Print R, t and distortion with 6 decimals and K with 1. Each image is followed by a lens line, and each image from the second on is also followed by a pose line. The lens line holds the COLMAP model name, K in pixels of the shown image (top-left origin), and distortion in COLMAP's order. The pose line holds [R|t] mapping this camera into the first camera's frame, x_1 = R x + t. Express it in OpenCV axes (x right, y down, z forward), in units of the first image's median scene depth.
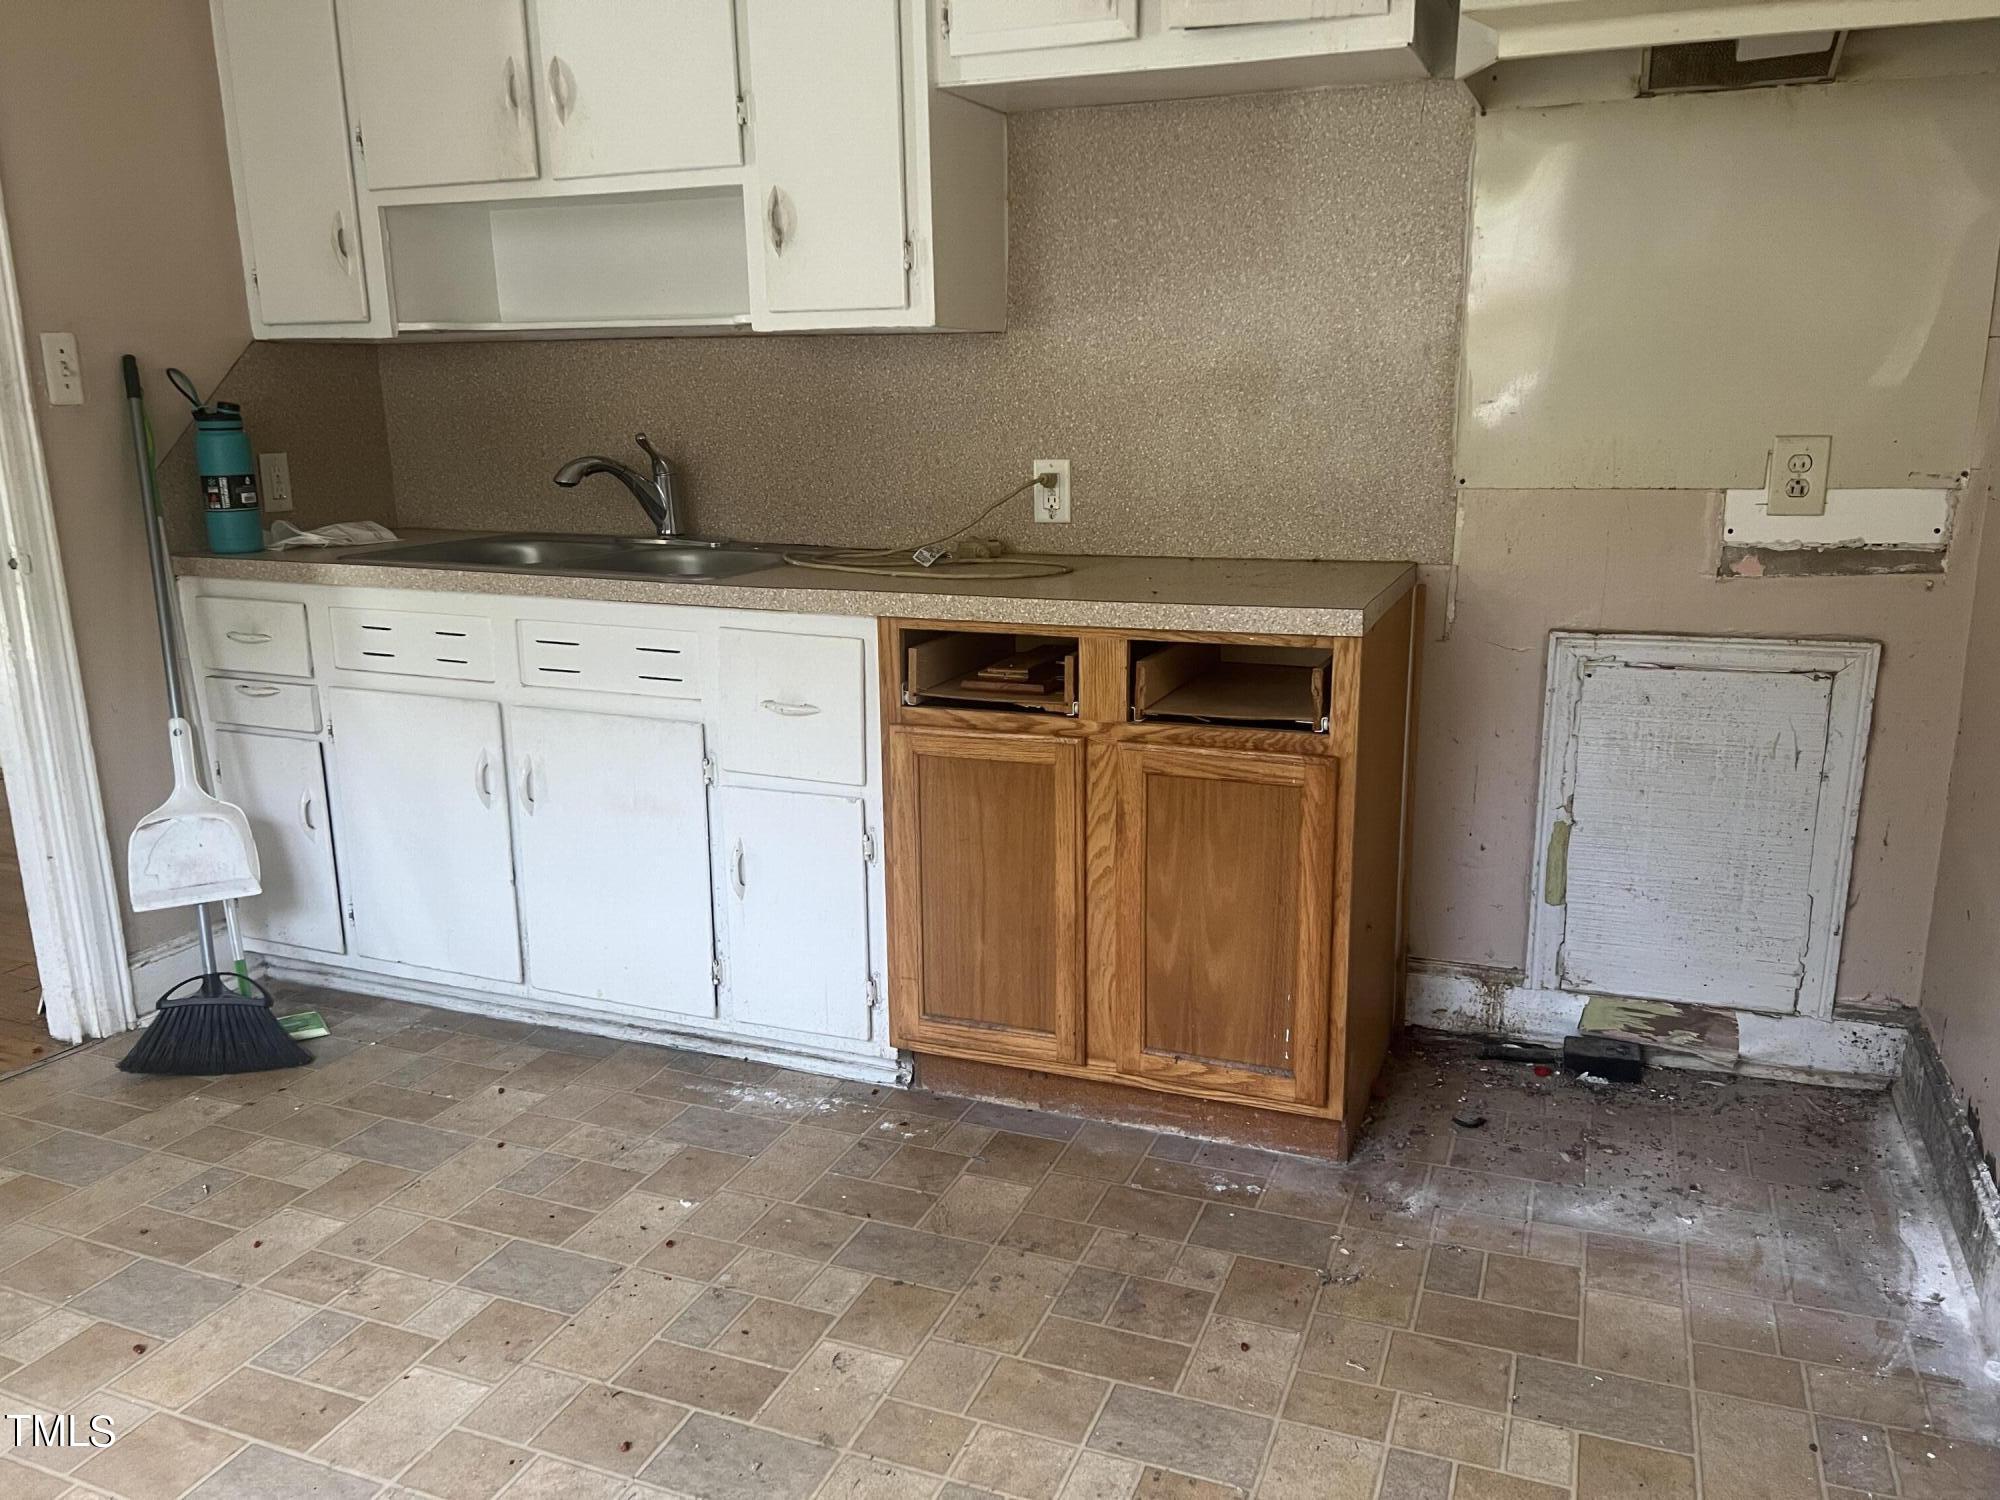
lens RADIAL K [[1503.7, 0, 1004.5], [0, 1503.7, 748.1], [0, 0, 1]] dist [0.071713, -0.061047]
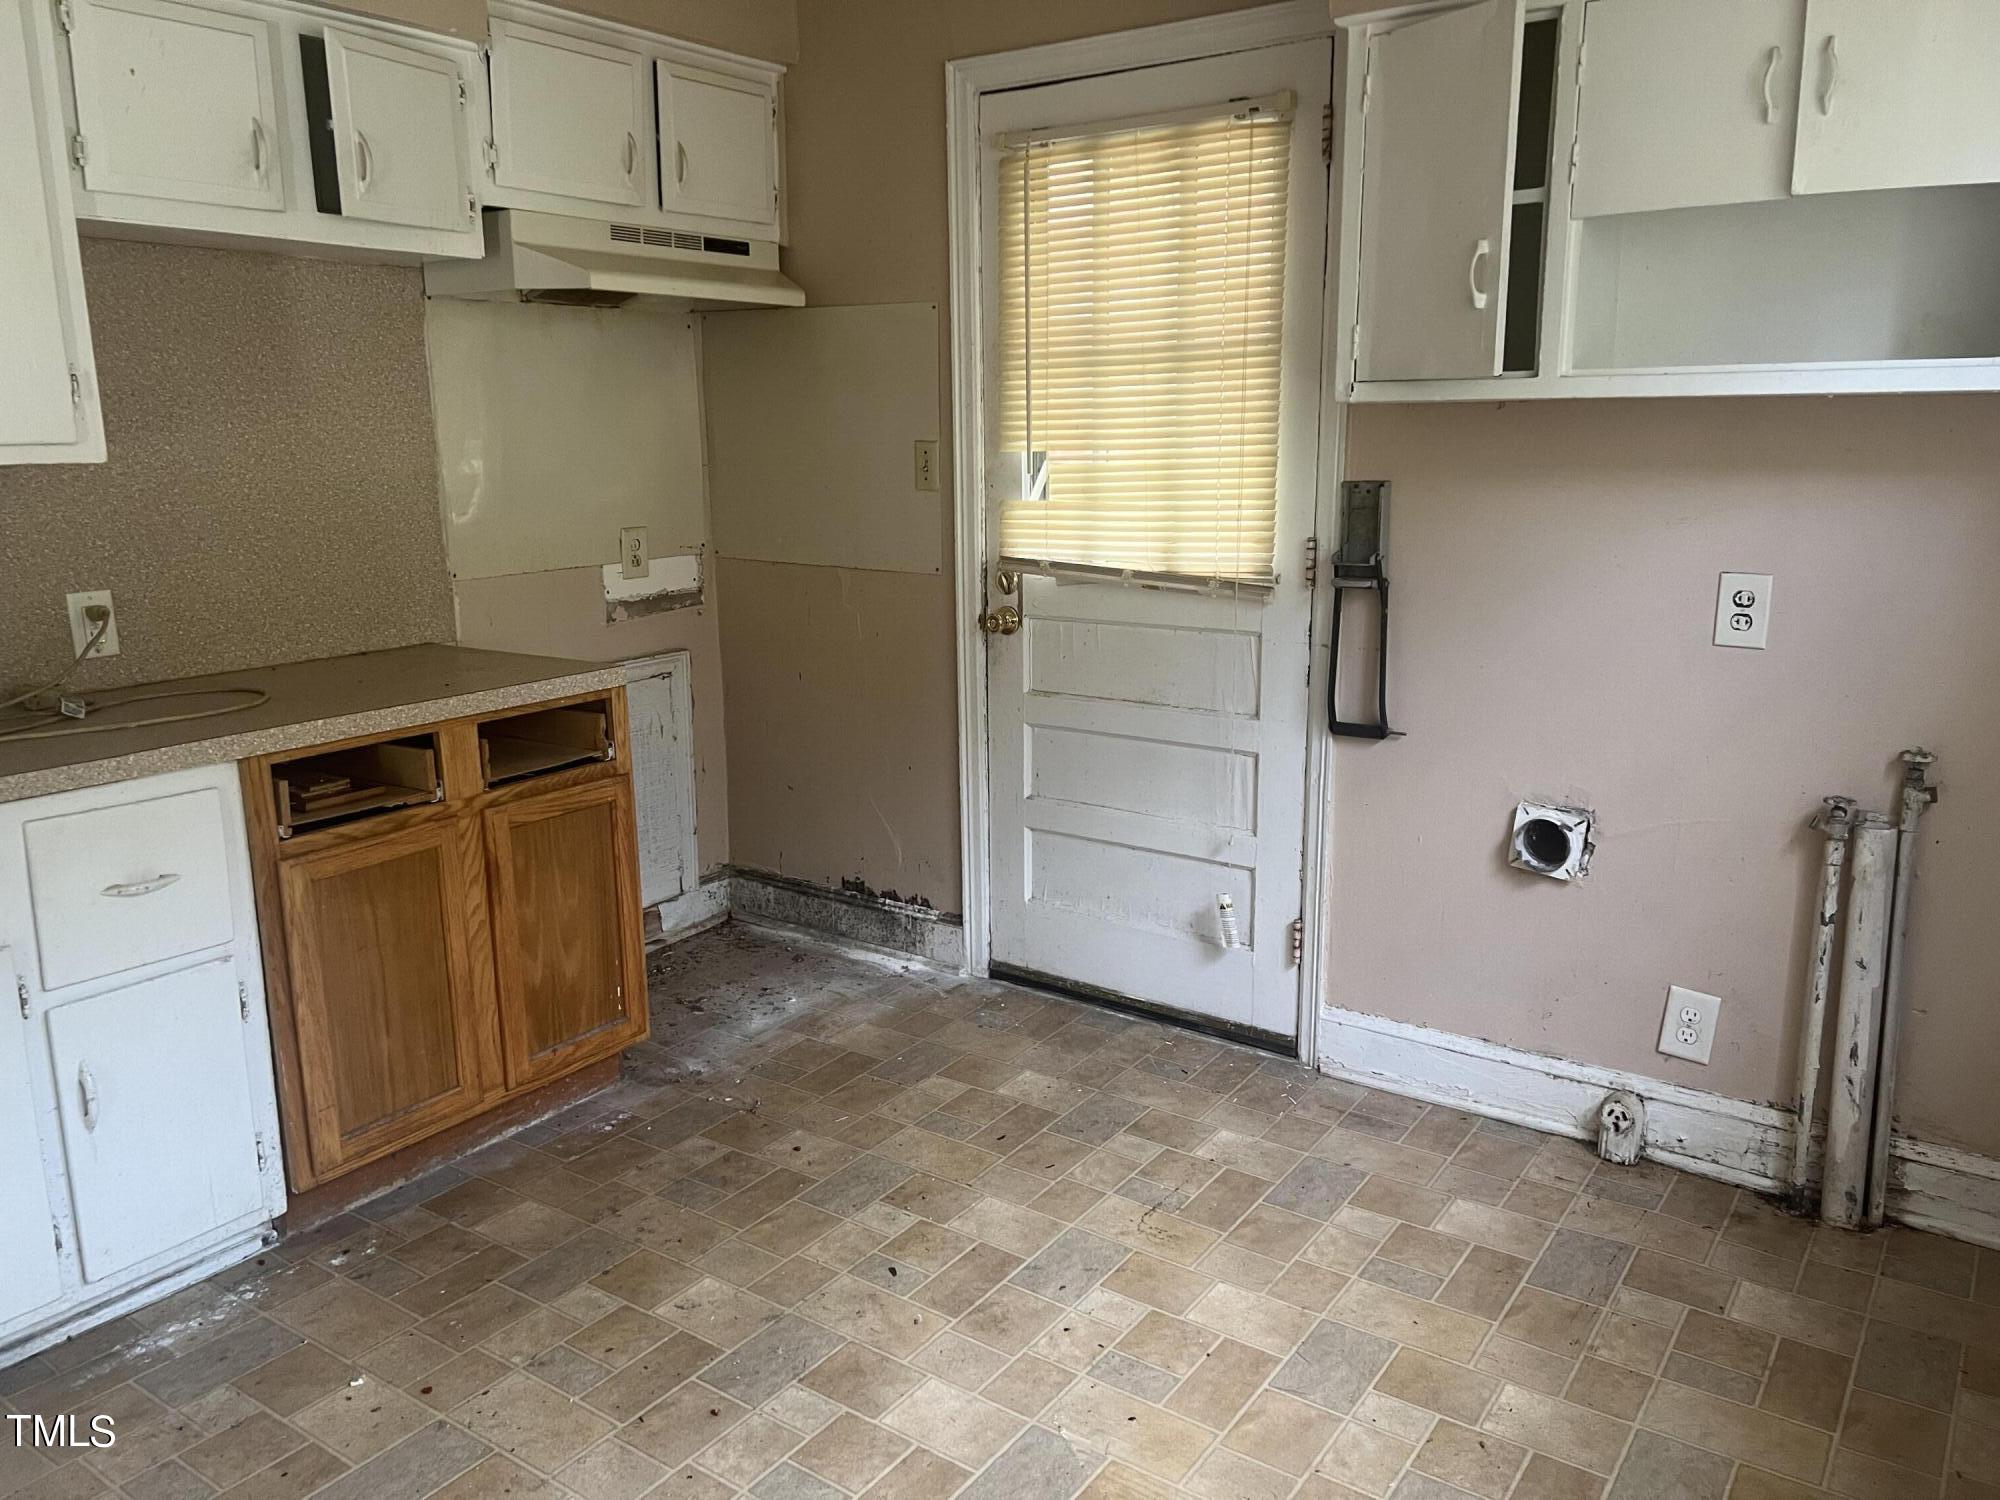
lens RADIAL K [[1503.7, 0, 1007.8], [0, 1503.7, 735.1], [0, 0, 1]] dist [0.071713, -0.061047]
pose [[0.233592, -0.190500, 0.953491, -0.918646], [0.236857, 0.962229, 0.134219, -0.118742], [-0.943045, 0.194488, 0.269890, 0.265387]]
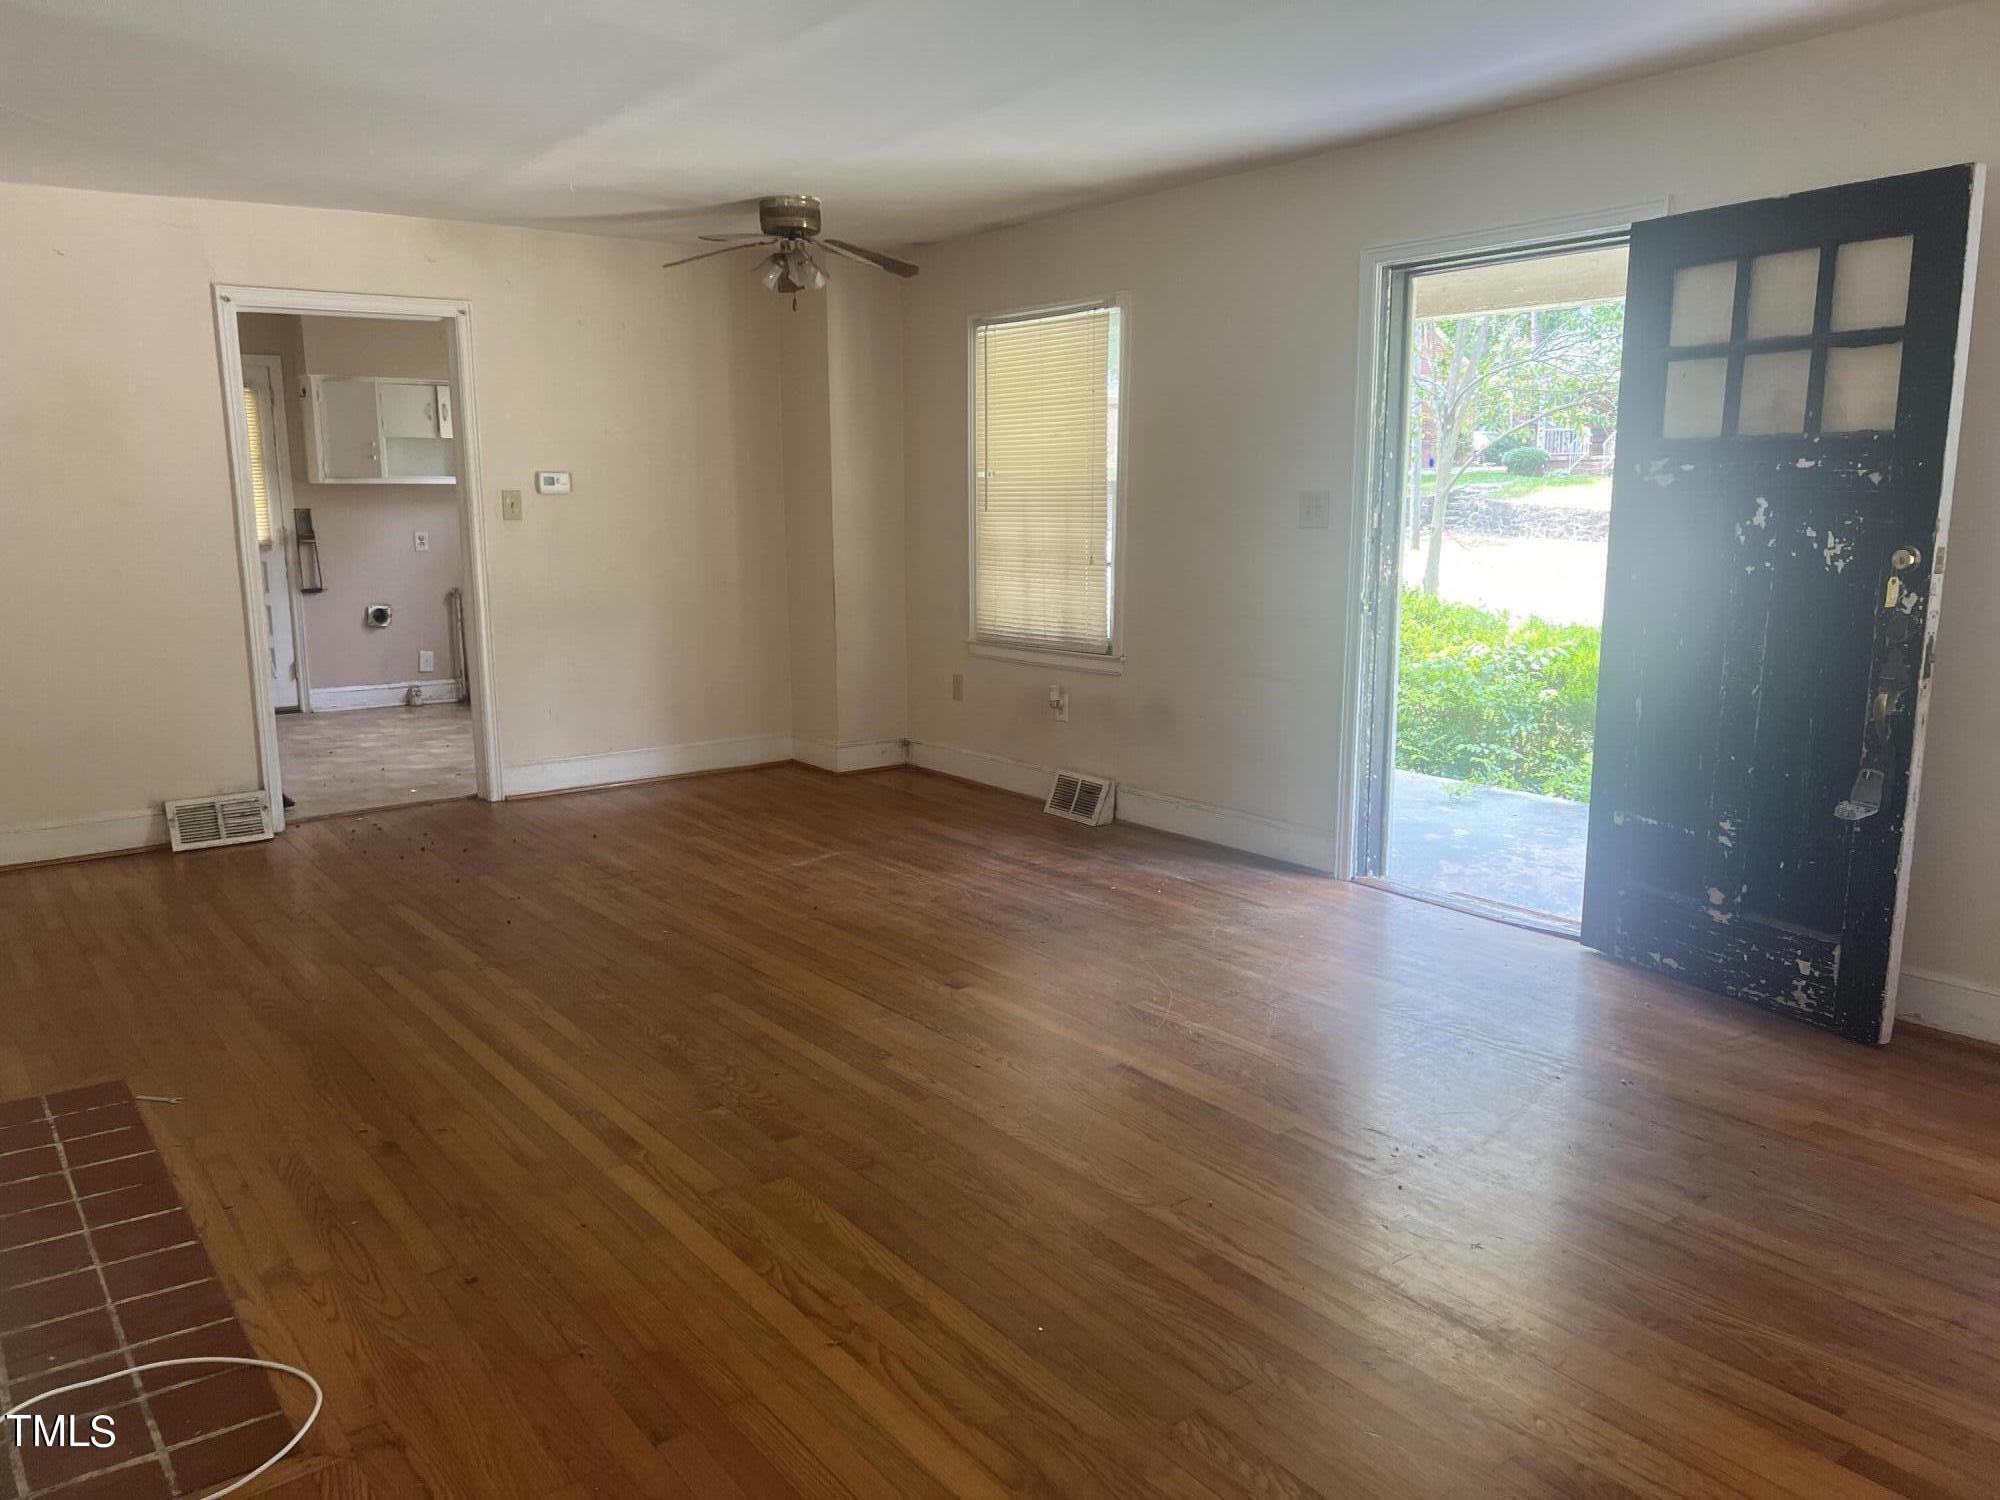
lens RADIAL K [[1503.7, 0, 1011.5], [0, 1503.7, 753.1], [0, 0, 1]] dist [0.071713, -0.061047]
pose [[-0.856452, -0.068332, 0.511683, -3.115101], [0.141495, 0.922167, 0.359983, -0.629908], [-0.496456, 0.380709, -0.780123, 2.558751]]
